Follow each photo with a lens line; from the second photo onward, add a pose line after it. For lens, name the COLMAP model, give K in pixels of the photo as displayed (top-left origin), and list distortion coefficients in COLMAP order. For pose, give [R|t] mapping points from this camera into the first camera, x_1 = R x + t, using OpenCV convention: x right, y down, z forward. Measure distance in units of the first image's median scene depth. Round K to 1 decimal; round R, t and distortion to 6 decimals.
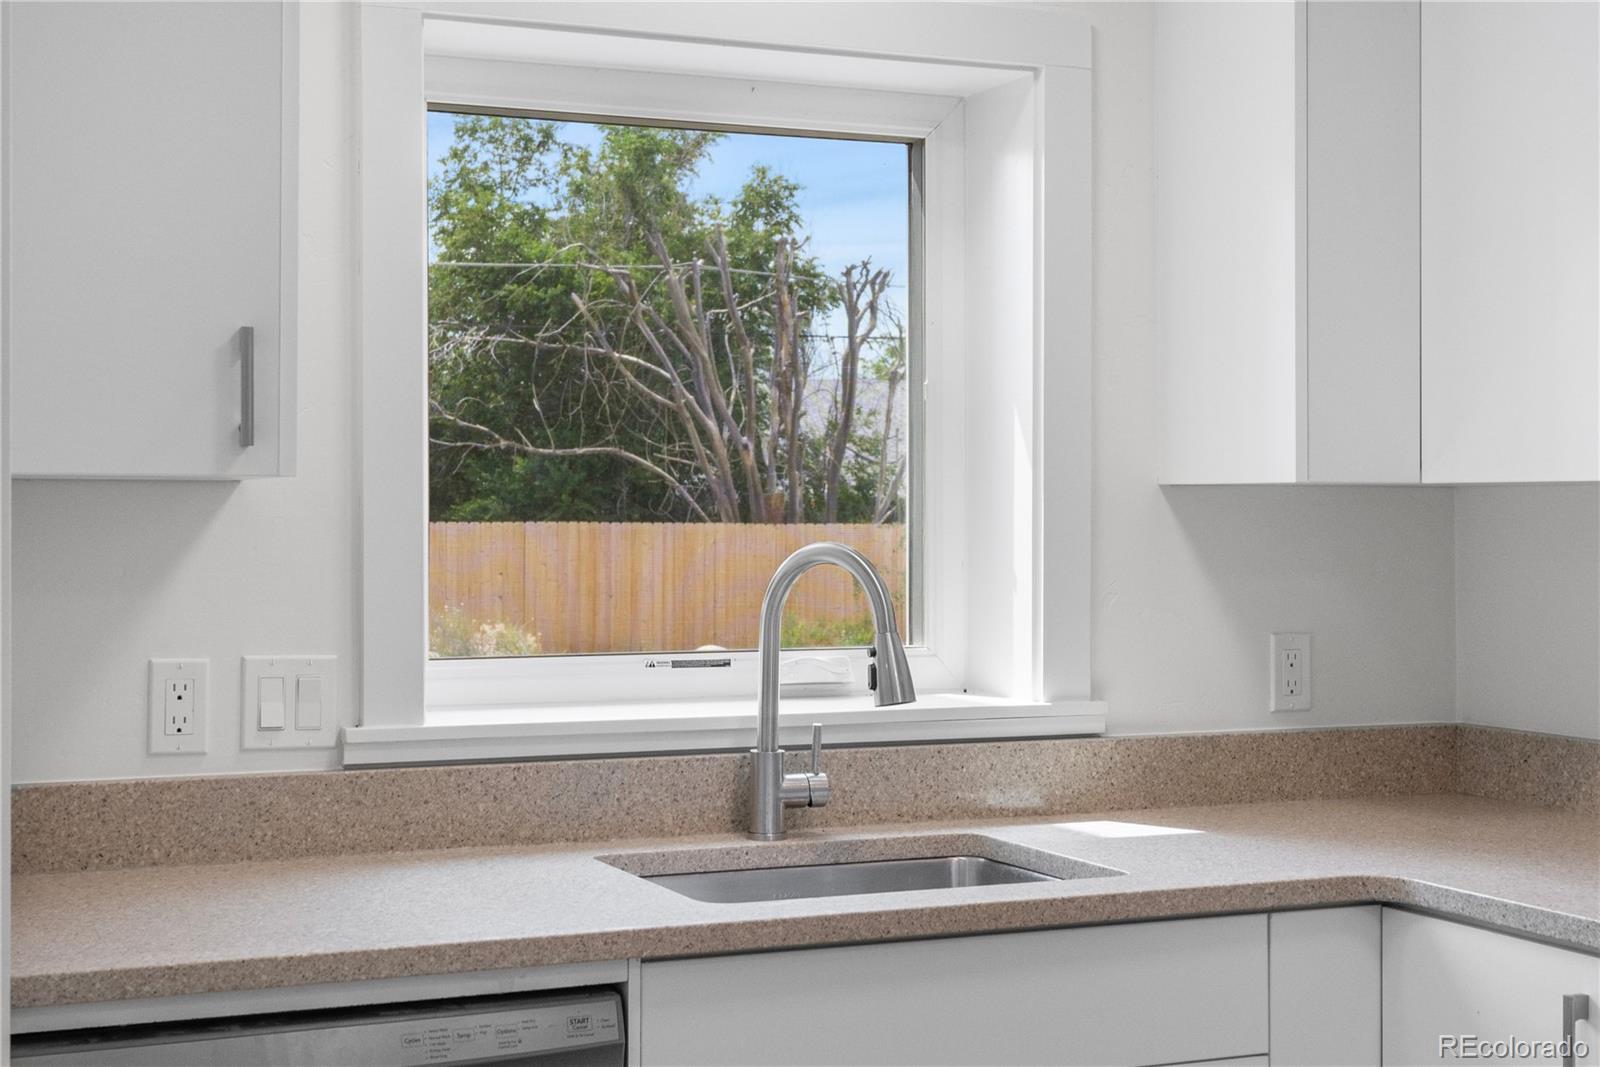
lens RADIAL K [[2399.8, 0, 800.8], [0, 2399.8, 530.3], [0, 0, 1]] dist [0.017615, 0.000000]
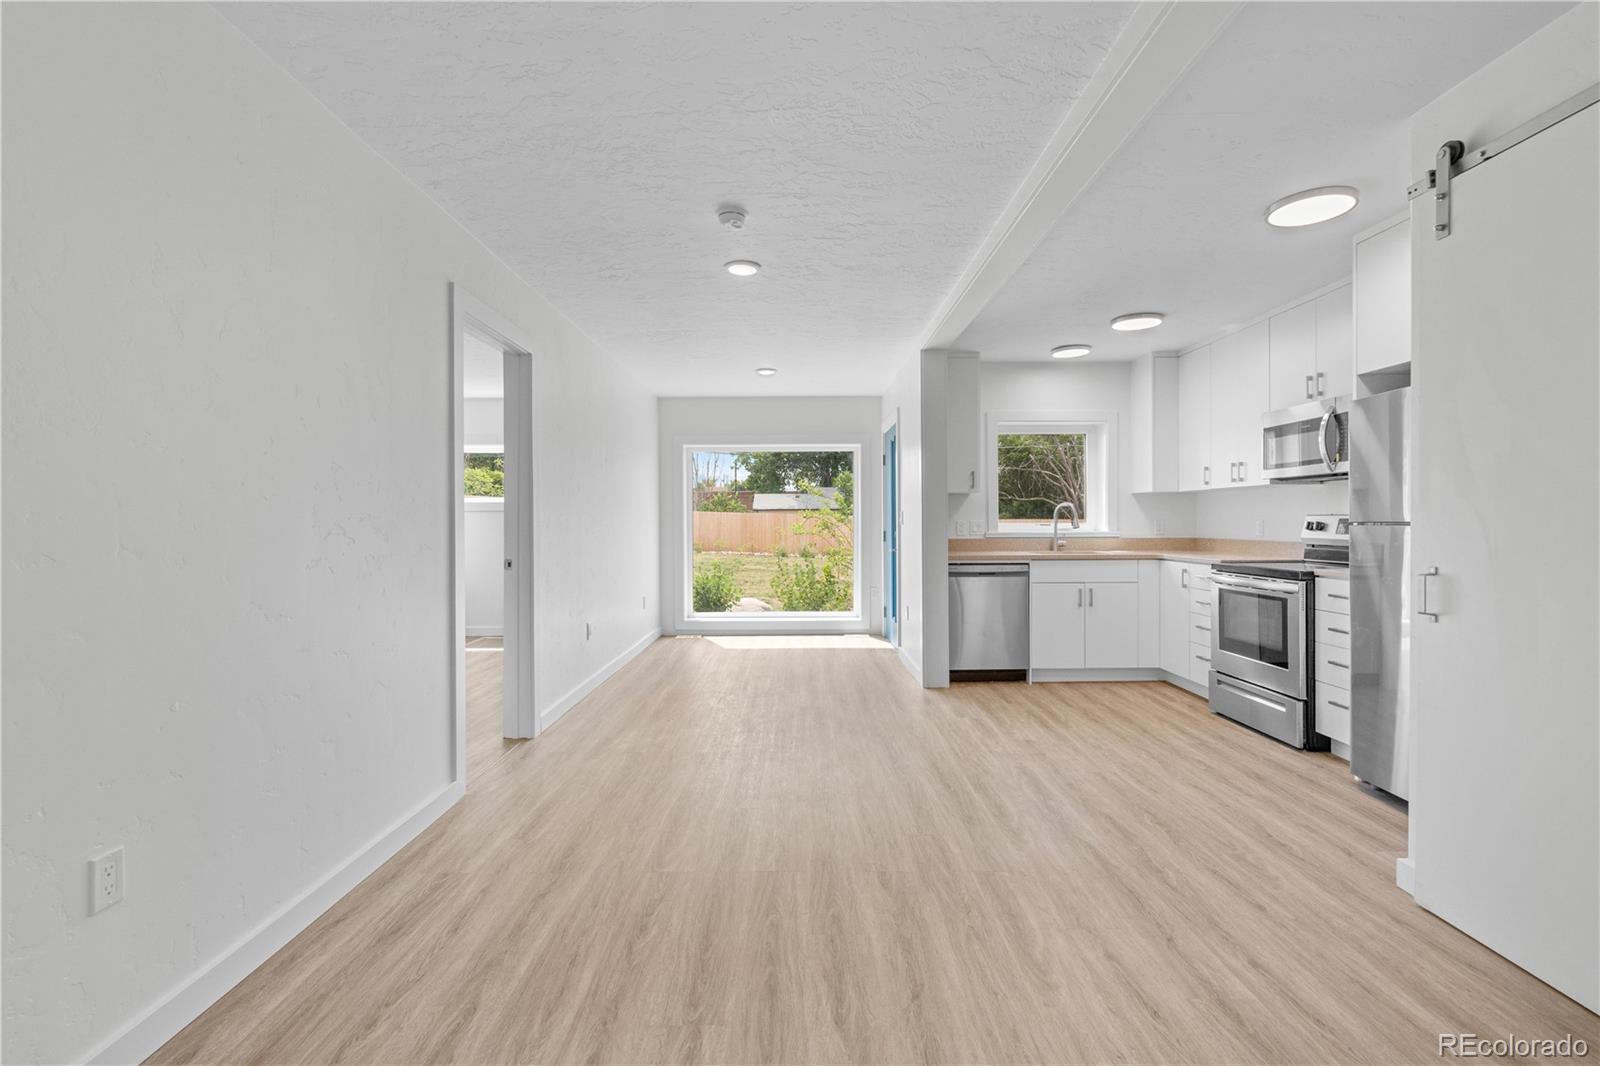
lens RADIAL K [[720.7, 0, 810.3], [0, 720.7, 525.5], [0, 0, 1]] dist [-0.000459, 0.000338]
pose [[0.923615, -0.001280, -0.383318, 0.013033], [0.000794, 0.999999, -0.001425, 0.007344], [0.383320, 0.001012, 0.923615, -0.107768]]
